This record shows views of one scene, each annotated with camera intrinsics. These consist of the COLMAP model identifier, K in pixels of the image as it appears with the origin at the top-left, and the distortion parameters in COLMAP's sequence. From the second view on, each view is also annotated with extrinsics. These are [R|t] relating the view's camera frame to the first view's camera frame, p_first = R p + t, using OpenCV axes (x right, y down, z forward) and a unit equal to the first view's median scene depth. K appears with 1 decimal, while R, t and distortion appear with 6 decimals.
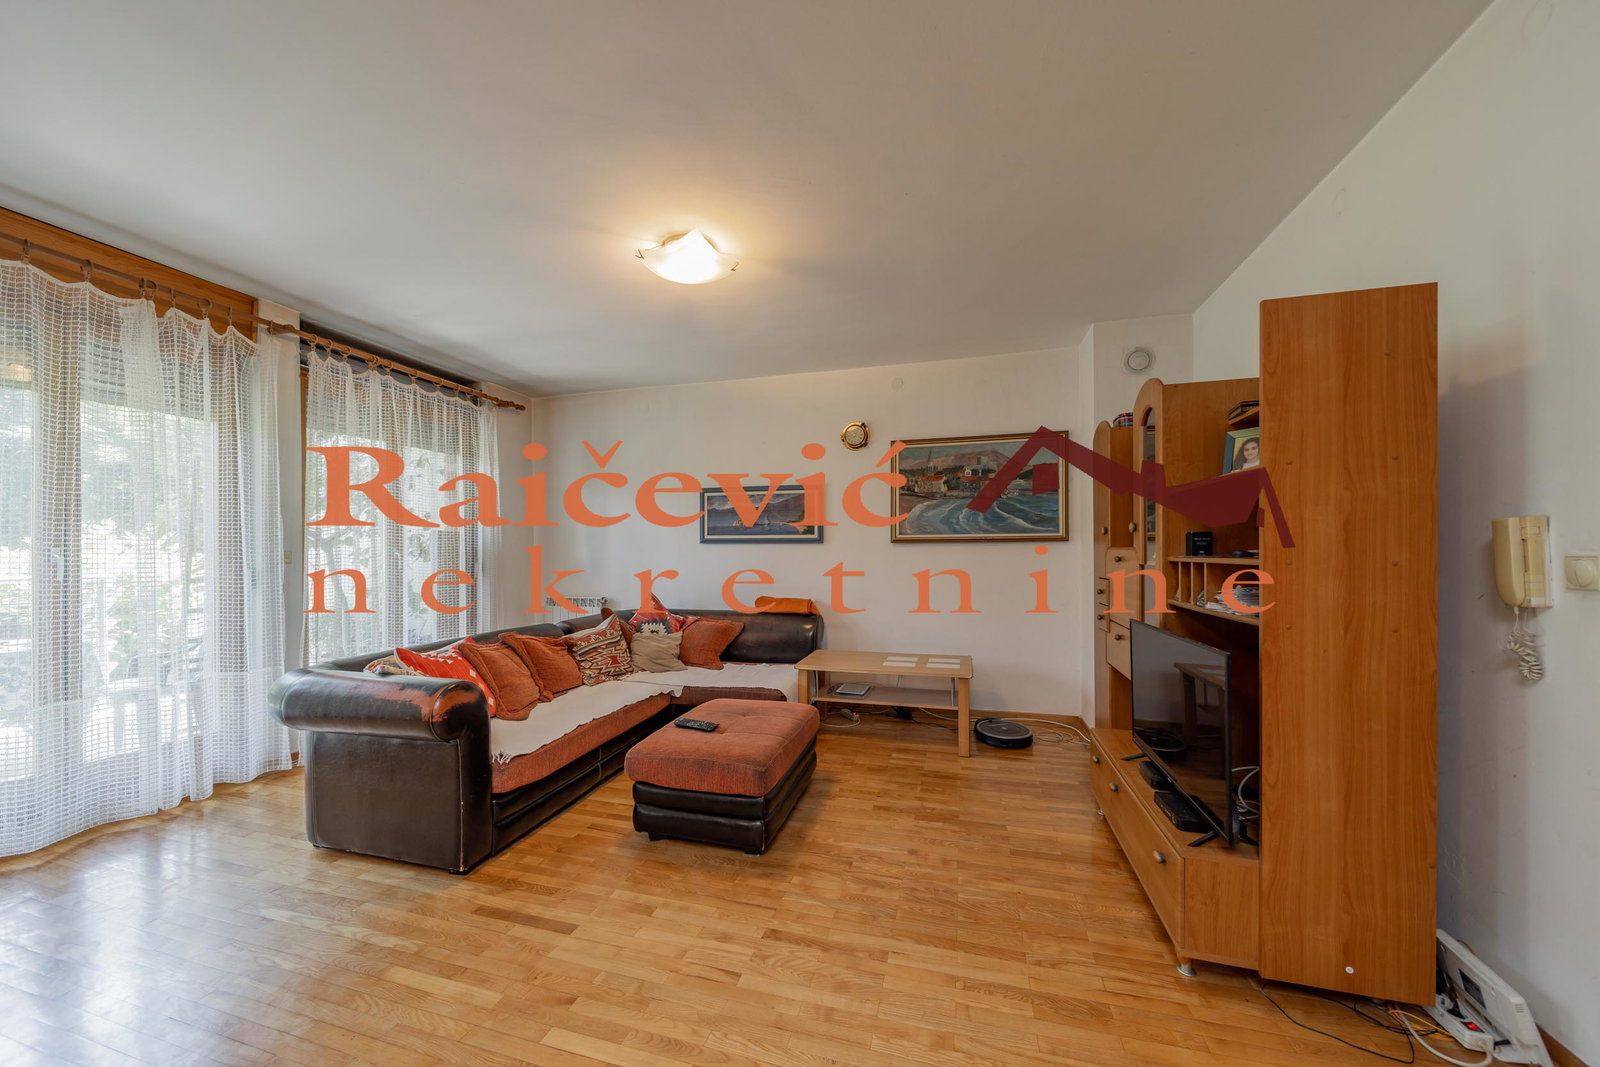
lens RADIAL K [[566.6, 0, 797.3], [0, 566.6, 546.6], [0, 0, 1]] dist [-0.006186, -0.000021]
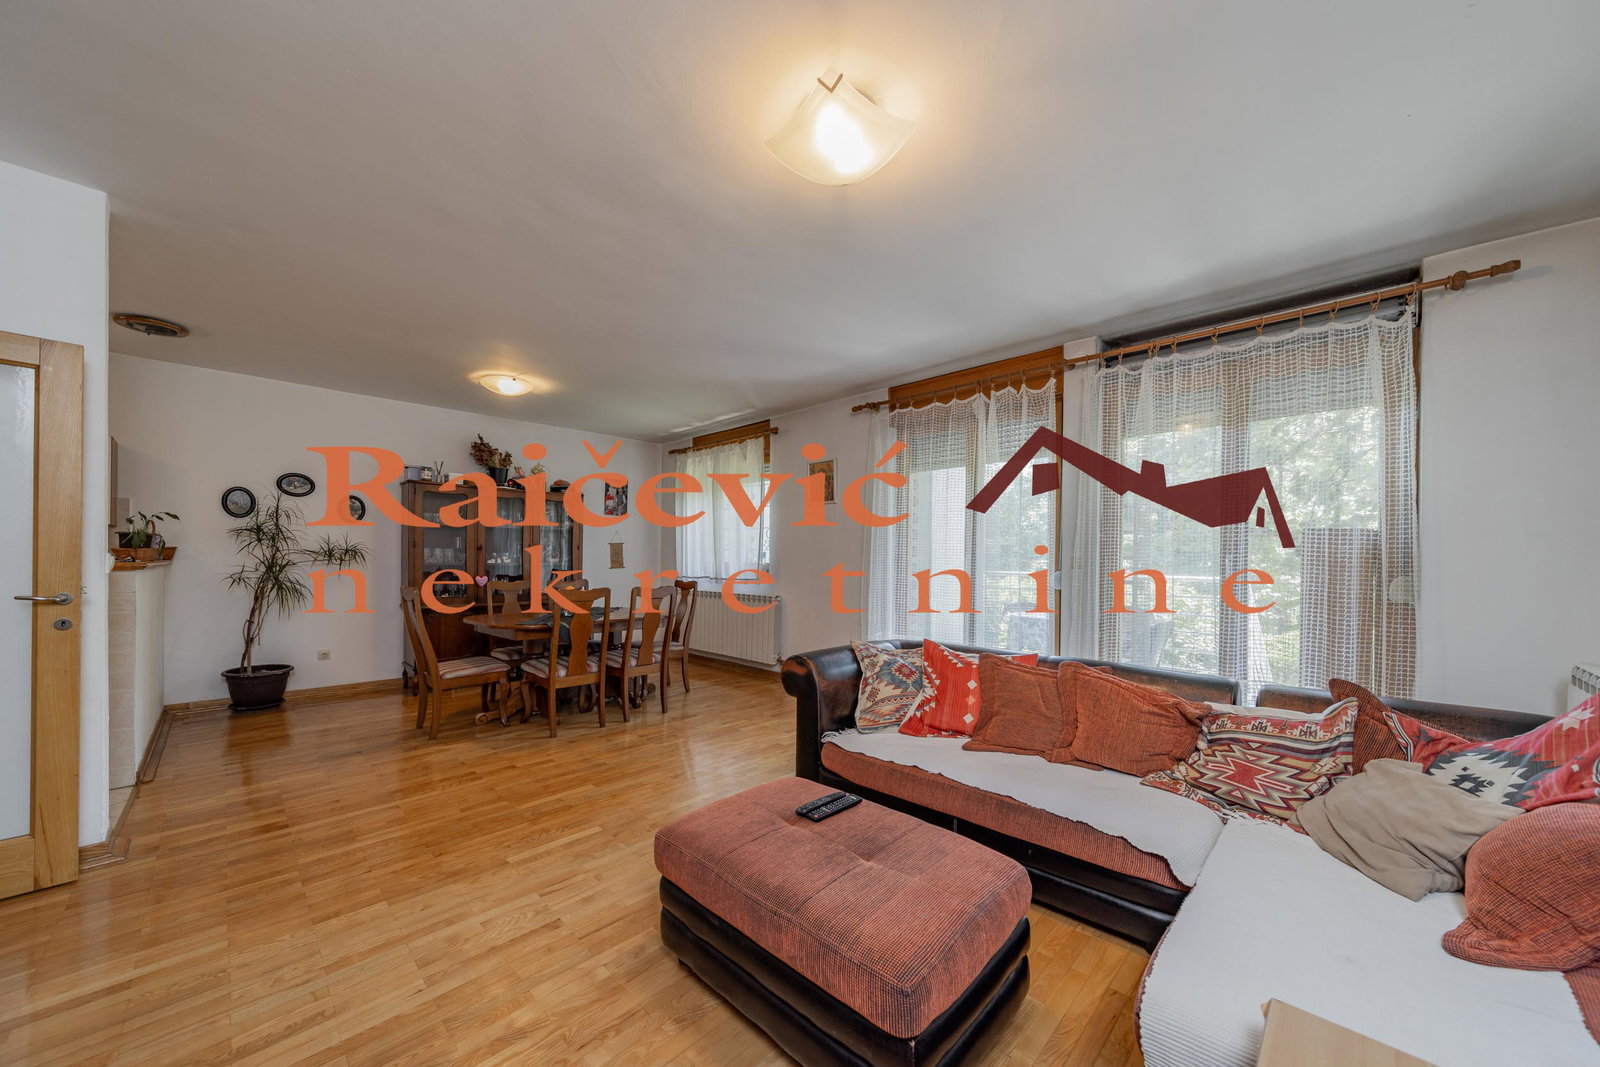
lens RADIAL K [[566.6, 0, 784.4], [0, 566.6, 563.9], [0, 0, 1]] dist [-0.006186, -0.000021]
pose [[-0.485110, 0.004413, -0.874442, 0.369693], [0.000316, 0.999988, 0.004871, 0.014169], [0.874453, 0.002086, -0.485105, 1.062848]]
